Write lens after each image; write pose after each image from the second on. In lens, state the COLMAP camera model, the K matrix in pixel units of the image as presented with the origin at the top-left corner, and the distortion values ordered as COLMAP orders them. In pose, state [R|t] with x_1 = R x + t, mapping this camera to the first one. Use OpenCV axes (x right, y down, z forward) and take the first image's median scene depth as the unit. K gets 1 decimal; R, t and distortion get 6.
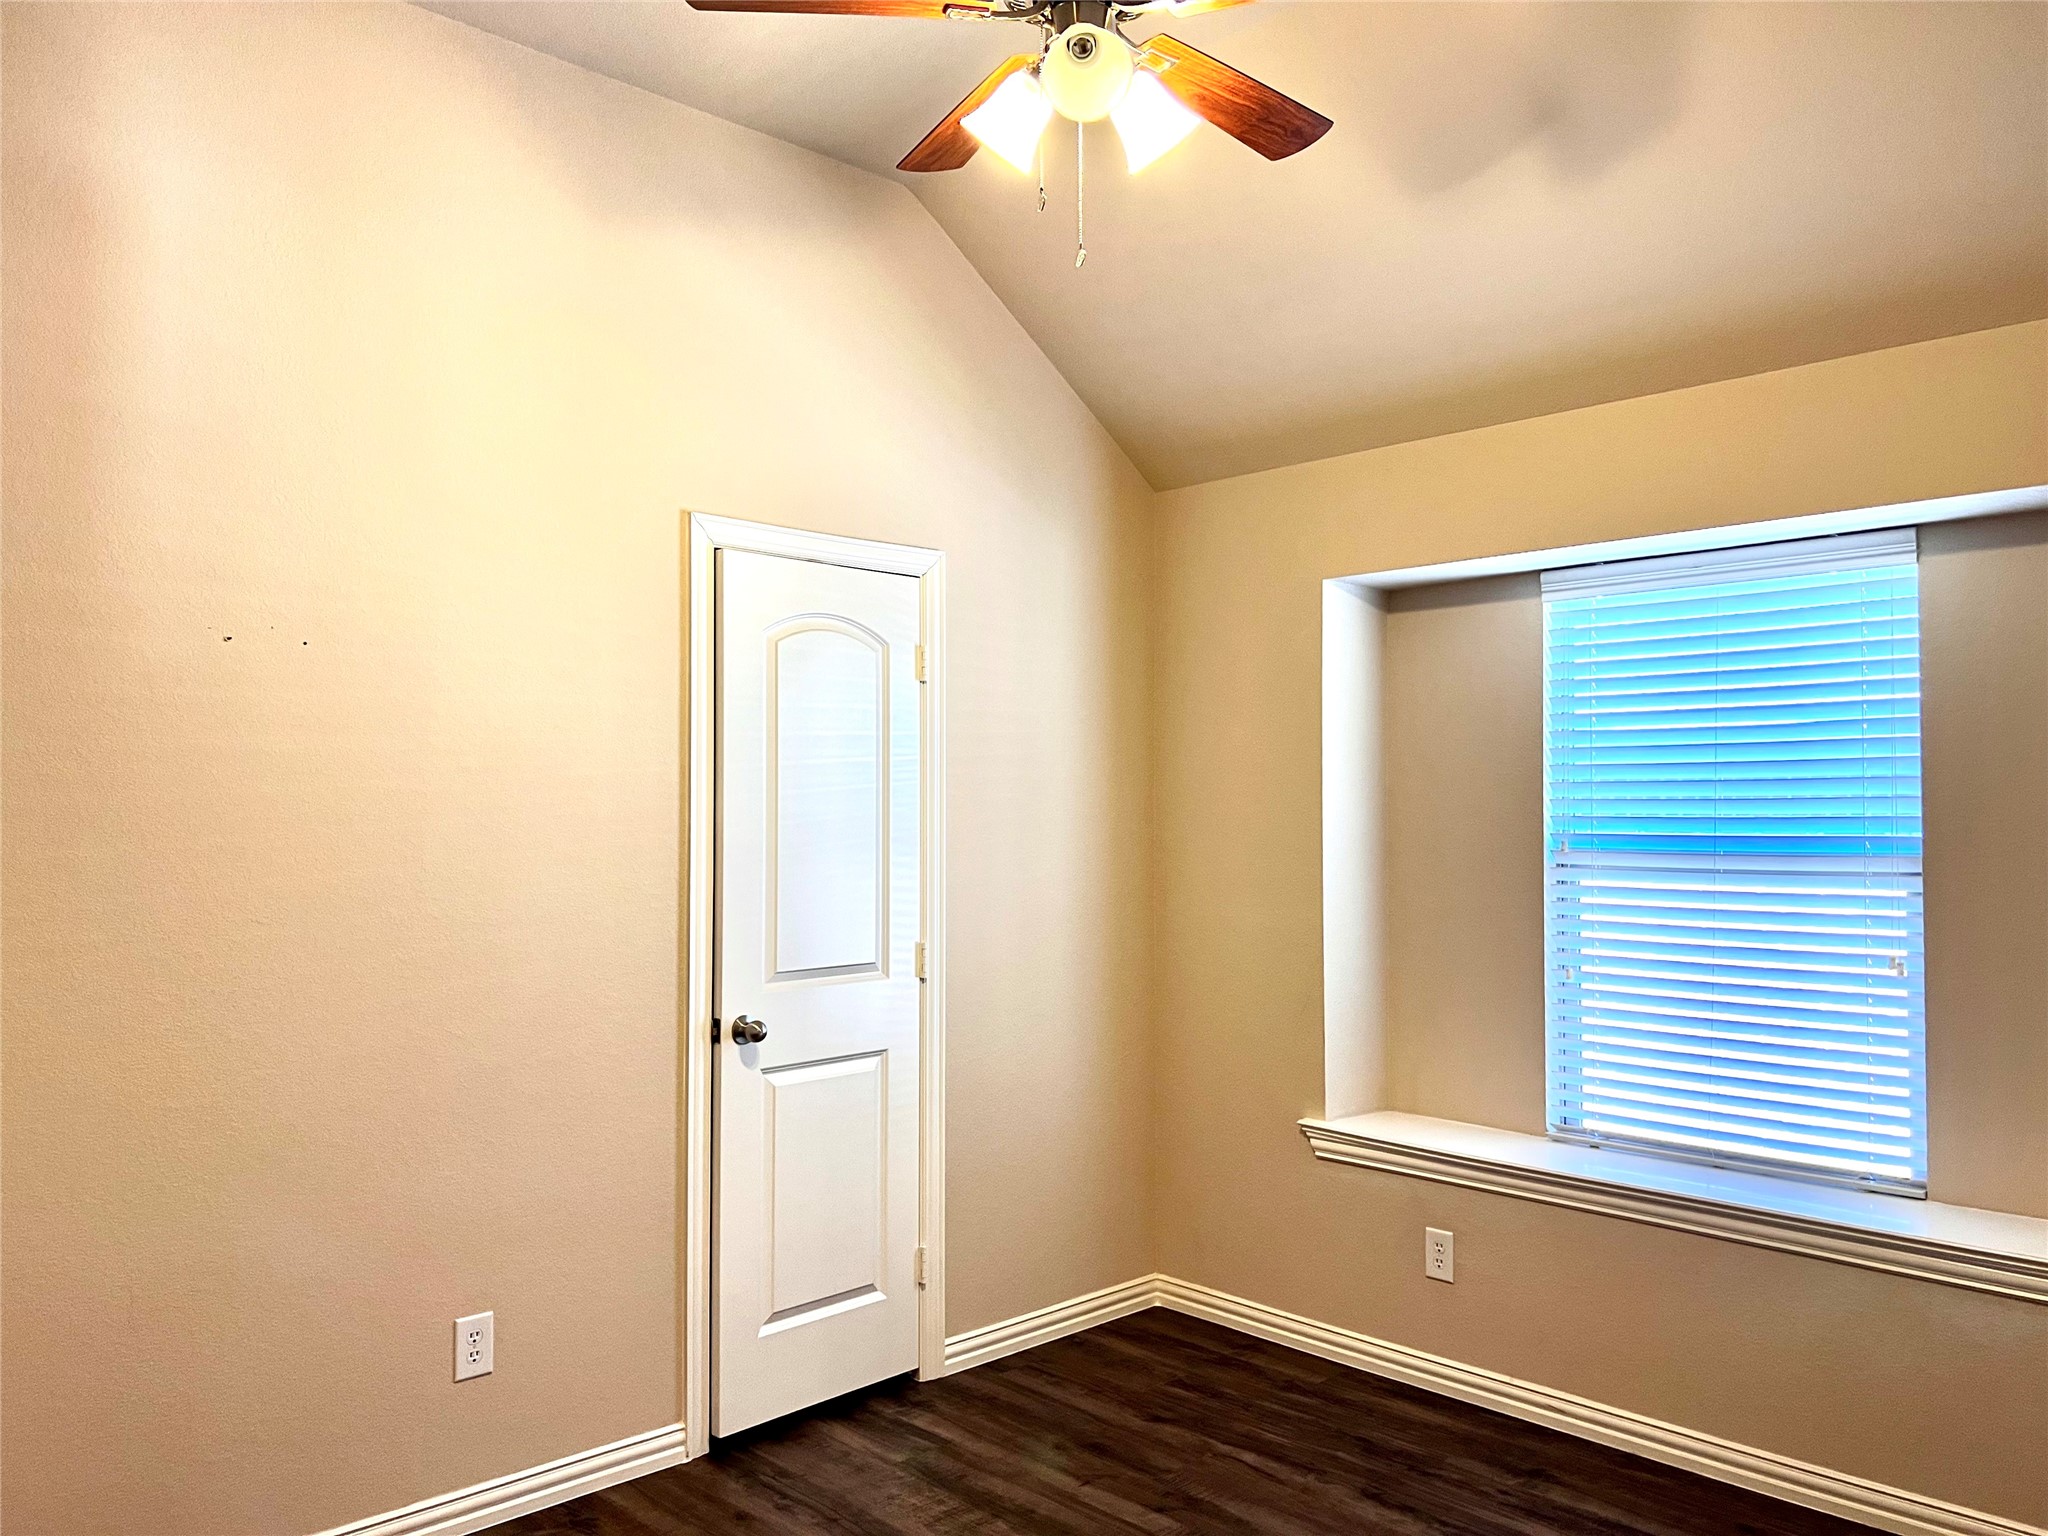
lens RADIAL K [[1547.2, 0, 1013.6], [0, 1547.2, 770.0], [0, 0, 1]] dist [0.057942, -0.068886]
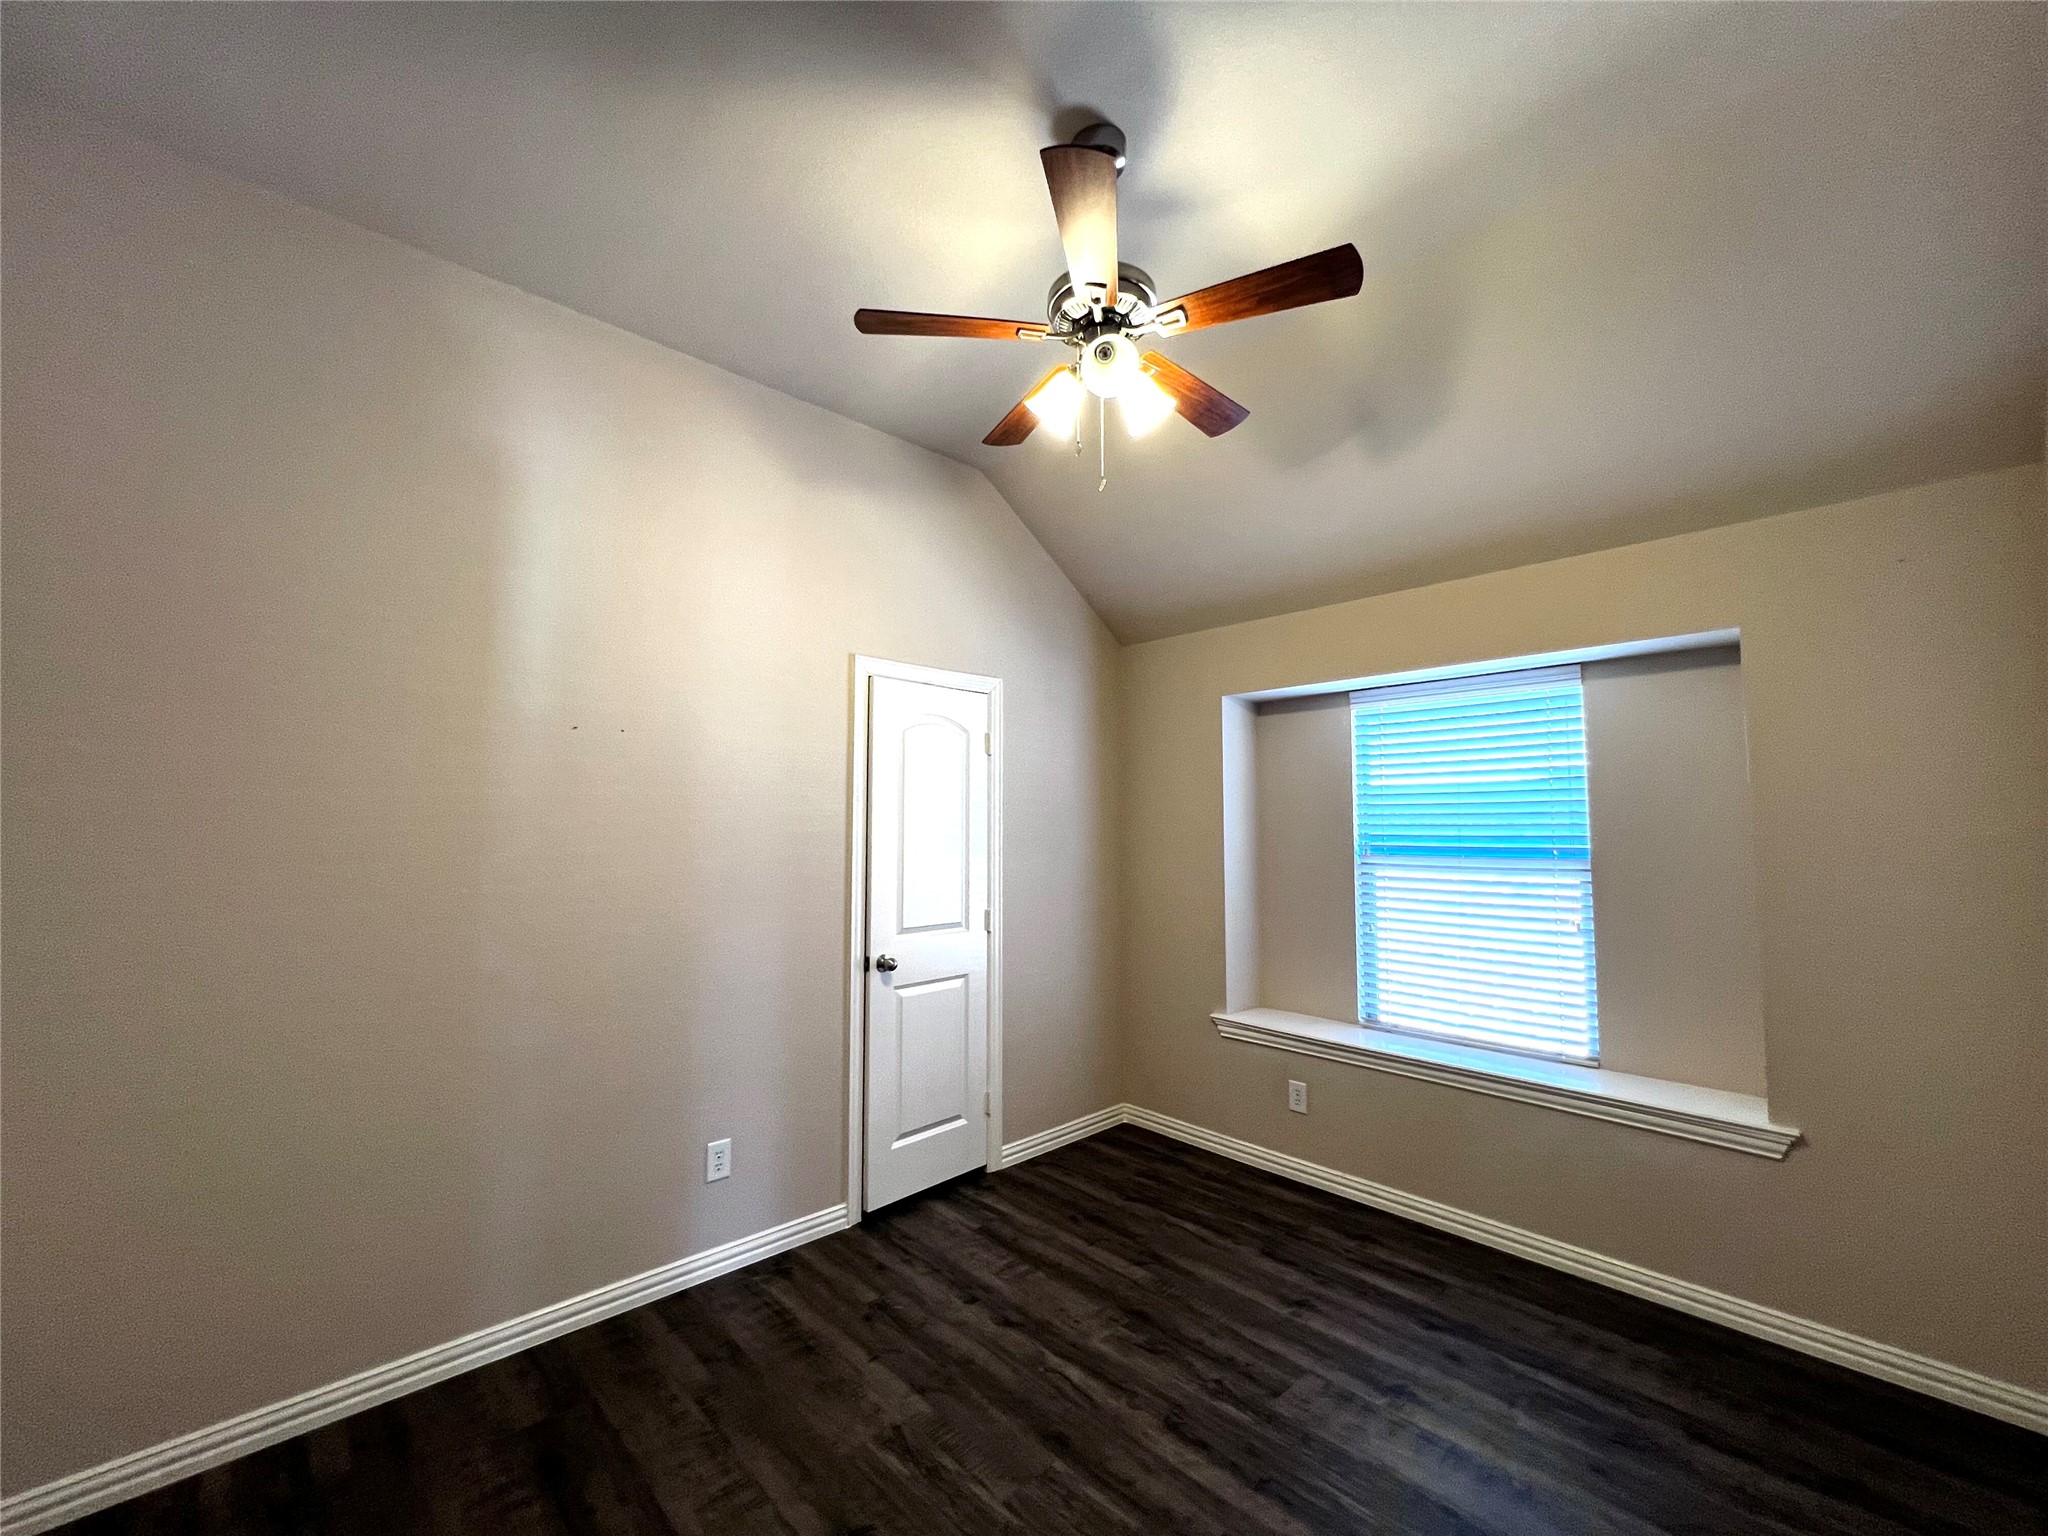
lens RADIAL K [[821.5, 0, 1019.4], [0, 821.5, 769.2], [0, 0, 1]] dist [-0.001553, 0.001294]
pose [[0.999980, 0.000132, -0.006312, -0.021710], [-0.000407, 0.999050, -0.043584, -0.002692], [0.006300, 0.043585, 0.999030, 0.109016]]
